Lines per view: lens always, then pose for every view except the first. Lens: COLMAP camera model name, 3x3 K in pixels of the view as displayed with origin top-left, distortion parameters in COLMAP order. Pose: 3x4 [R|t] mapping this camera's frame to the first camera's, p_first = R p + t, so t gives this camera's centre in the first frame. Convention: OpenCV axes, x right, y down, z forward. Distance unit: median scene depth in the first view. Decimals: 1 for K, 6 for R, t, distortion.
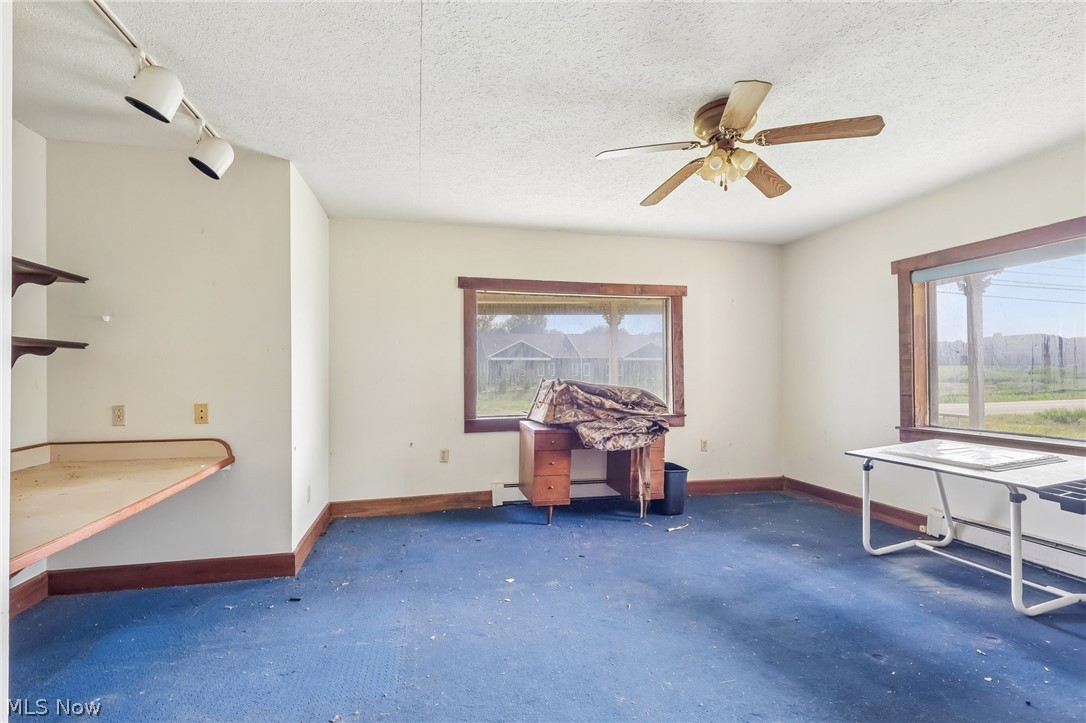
lens RADIAL K [[509.5, 0, 537.3], [0, 509.5, 372.9], [0, 0, 1]] dist [-0.001350, 0.000323]
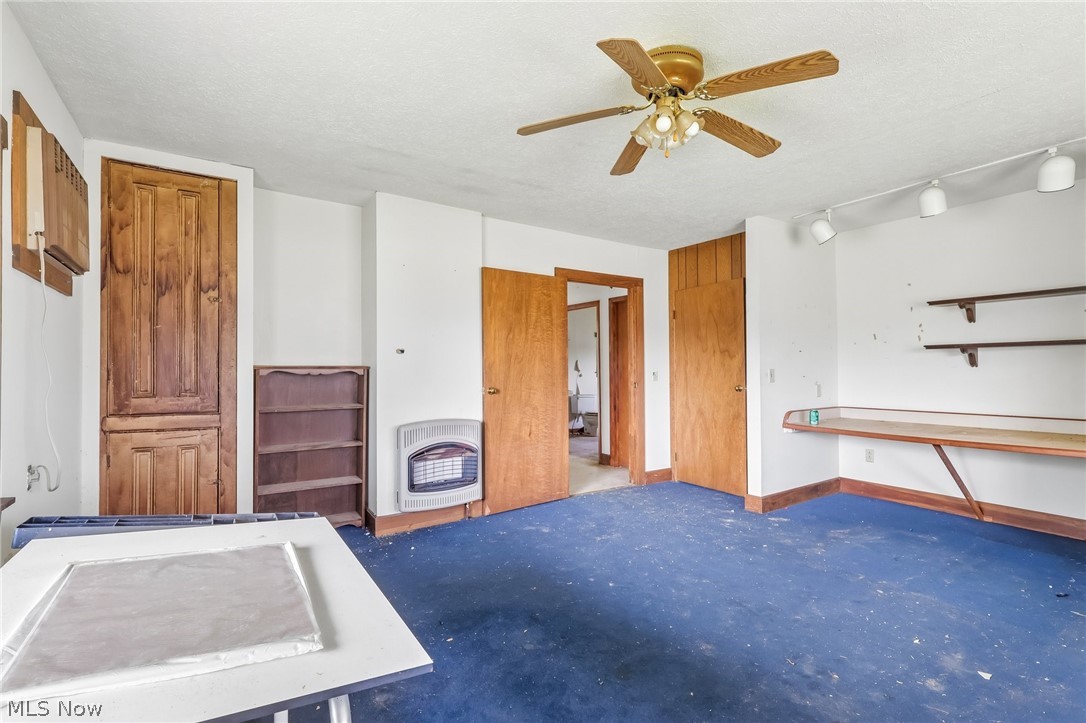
lens RADIAL K [[502.1, 0, 538.2], [0, 502.1, 363.2], [0, 0, 1]] dist [-0.002082, 0.000158]
pose [[-0.946064, 0.006982, -0.323904, 0.544418], [0.011949, 0.999839, -0.013349, -0.000439], [0.323759, -0.016500, -0.945996, 1.101555]]
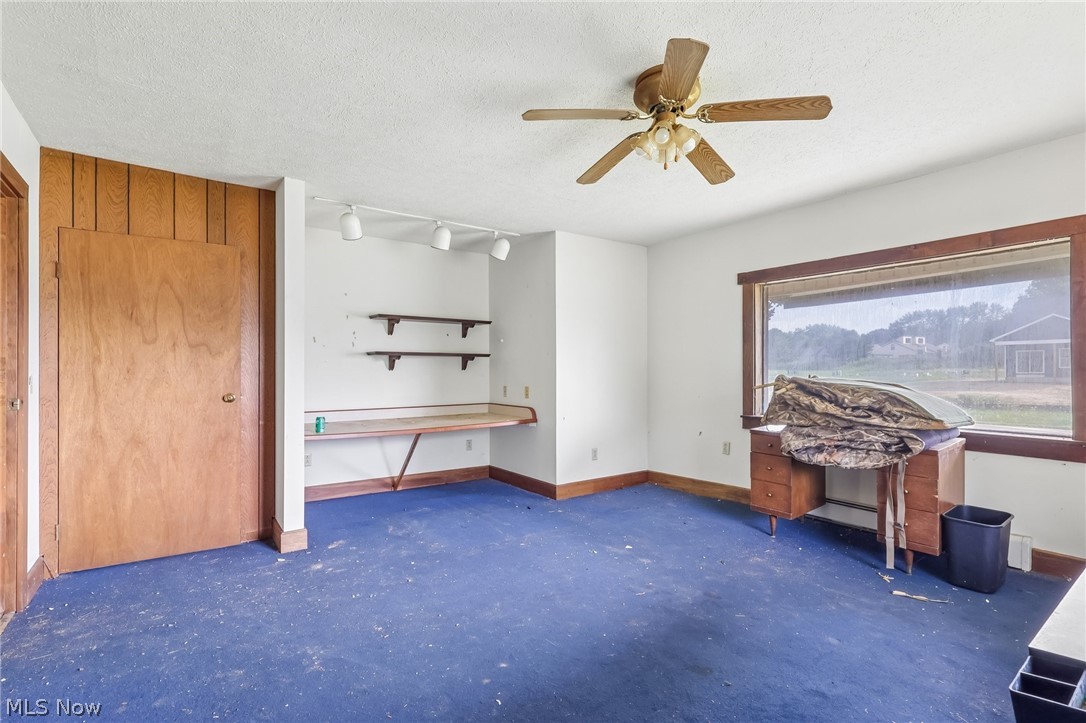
lens RADIAL K [[509.5, 0, 537.3], [0, 509.5, 372.9], [0, 0, 1]] dist [-0.001350, 0.000323]
pose [[0.384290, 0.008455, -0.923174, 0.717049], [0.001131, 0.999953, 0.009629, -0.001781], [0.923212, -0.004744, 0.384262, 0.276151]]
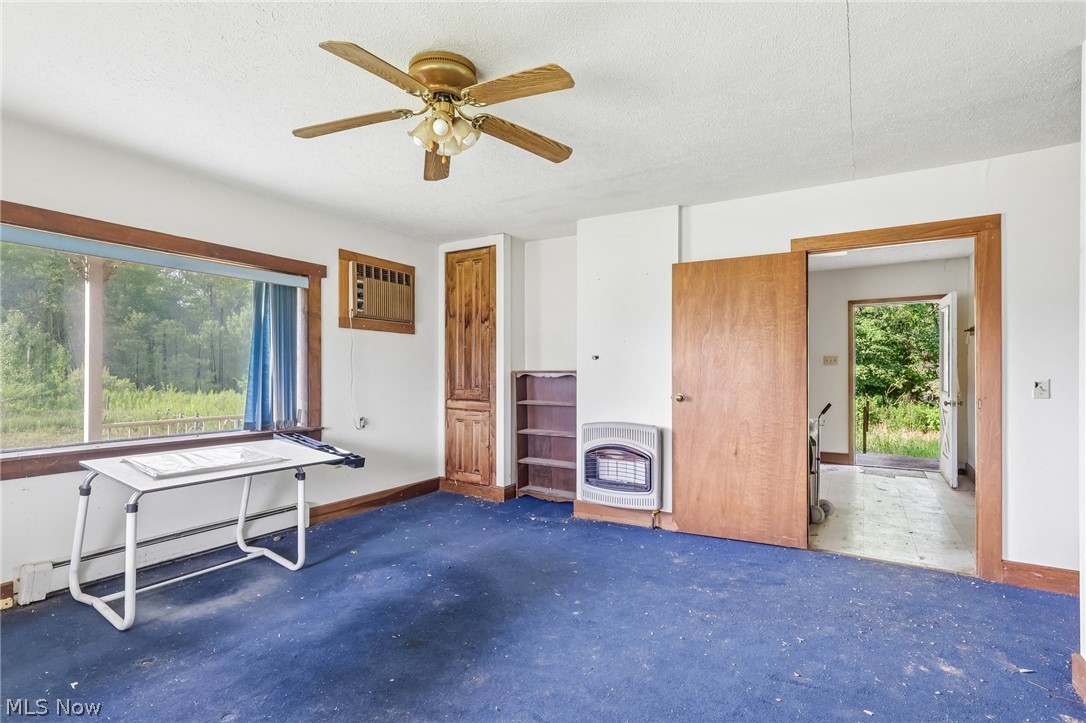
lens RADIAL K [[509.5, 0, 537.3], [0, 509.5, 372.9], [0, 0, 1]] dist [-0.001350, 0.000323]
pose [[-0.698452, 0.004426, 0.715643, -0.228774], [0.000140, 0.999982, -0.006048, 0.000071], [-0.715657, -0.004124, -0.698440, 0.948852]]
